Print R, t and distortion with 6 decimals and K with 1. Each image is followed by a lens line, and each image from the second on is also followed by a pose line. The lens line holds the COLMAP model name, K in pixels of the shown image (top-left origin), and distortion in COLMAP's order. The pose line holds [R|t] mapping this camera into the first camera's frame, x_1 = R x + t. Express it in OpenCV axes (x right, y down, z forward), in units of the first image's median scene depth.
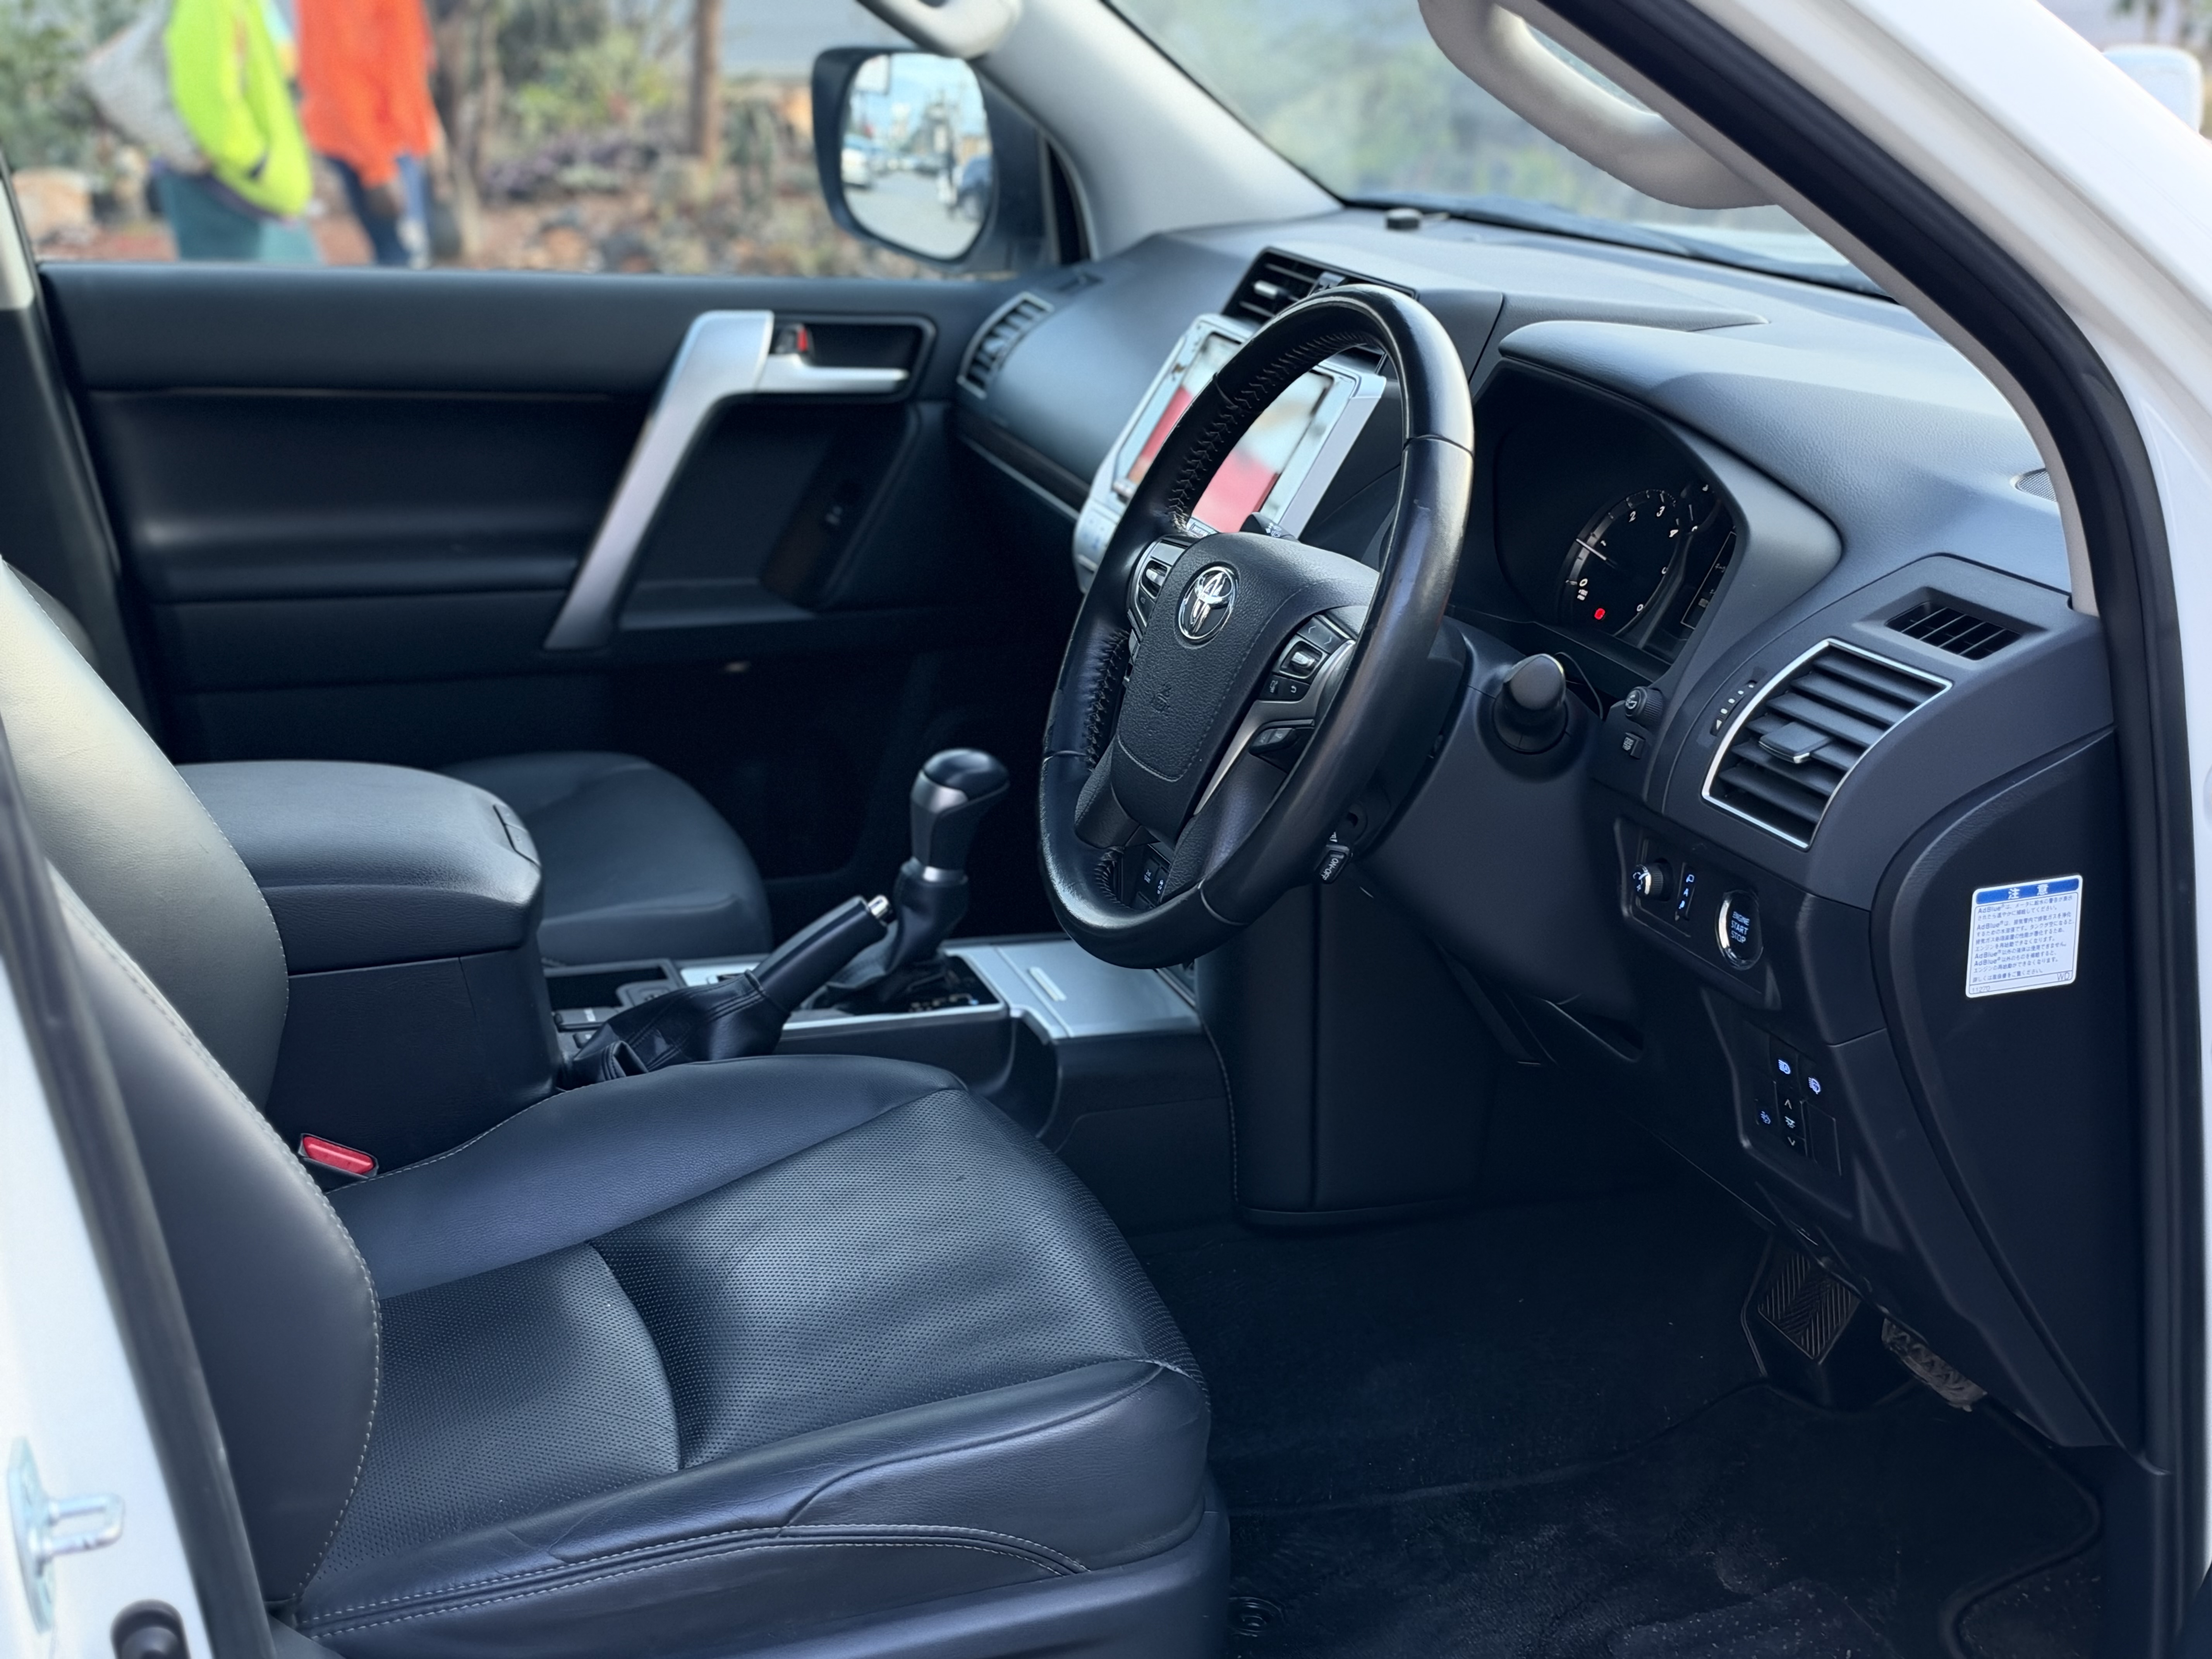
lens RADIAL K [[2883.4, 0, 1087.4], [0, 2883.4, 836.9], [0, 0, 1]] dist [0.148276, 0.000000]
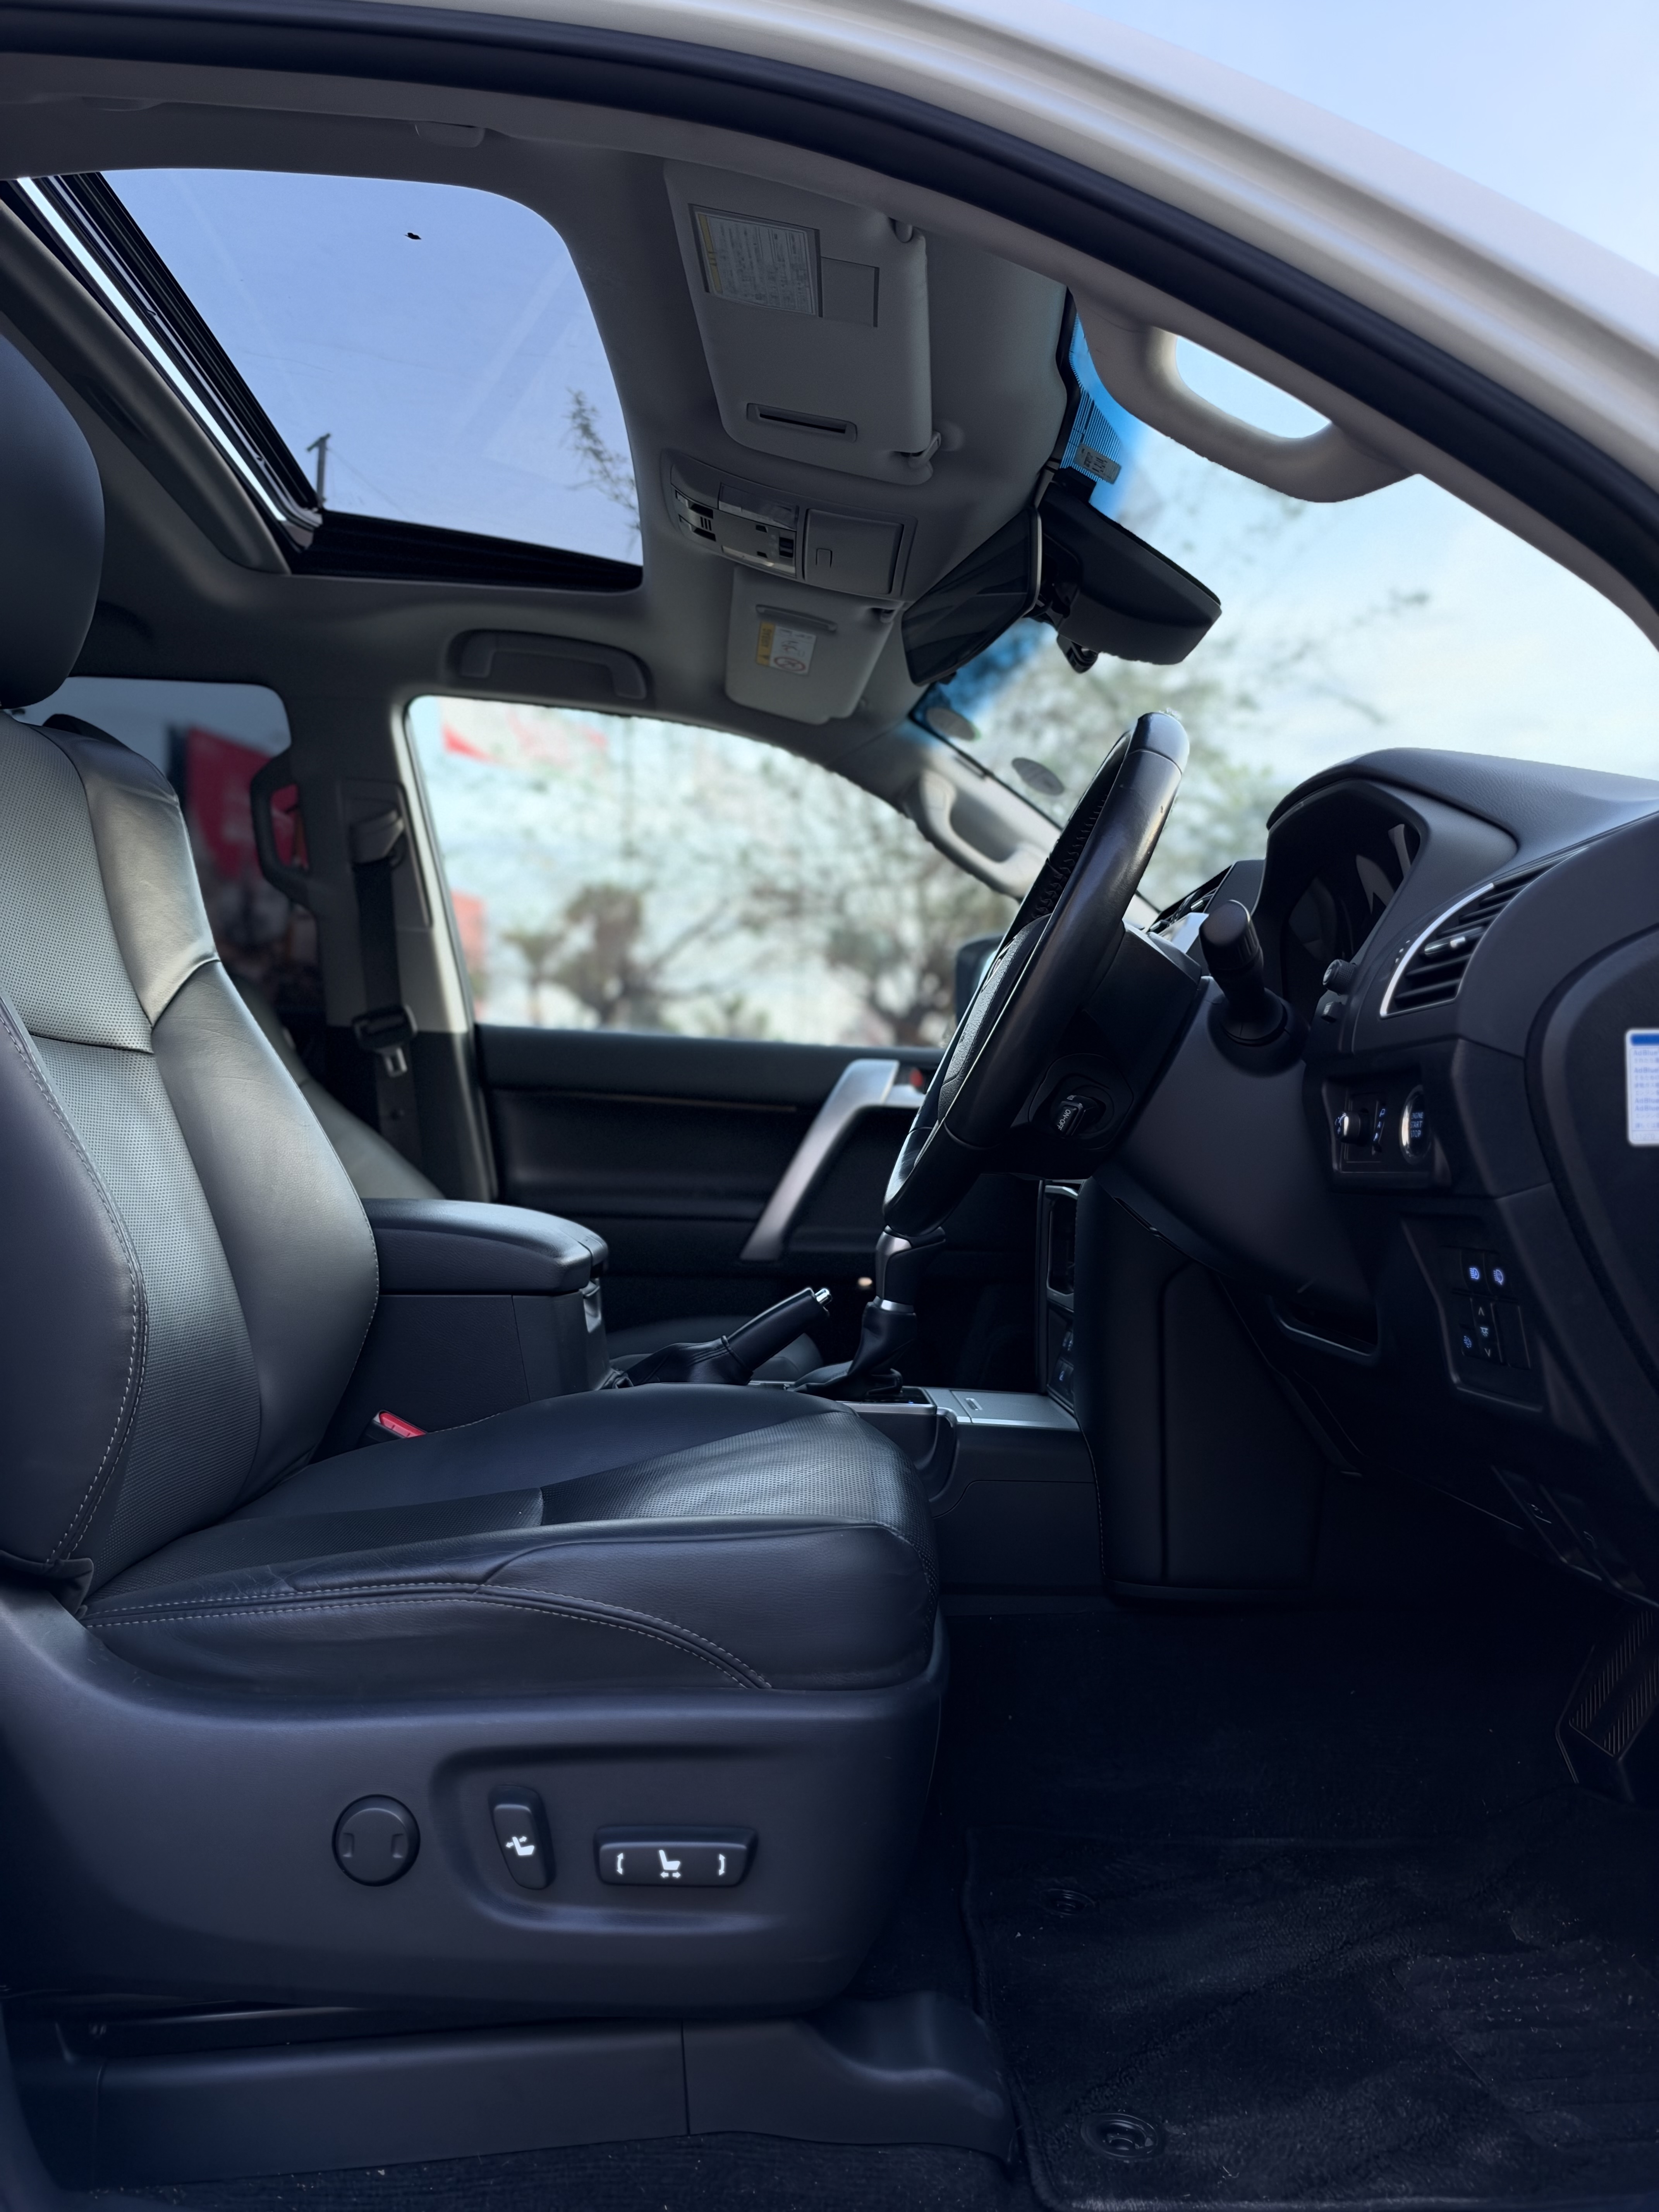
lens RADIAL K [[1581.7, 0, 832.0], [0, 1581.7, 1107.6], [0, 0, 1]] dist [0.003890, -0.003340]
pose [[0.962214, 0.003798, -0.272269, 0.134855], [-0.092724, 0.944713, -0.314516, 0.176507], [0.256022, 0.327877, 0.909368, 0.313832]]
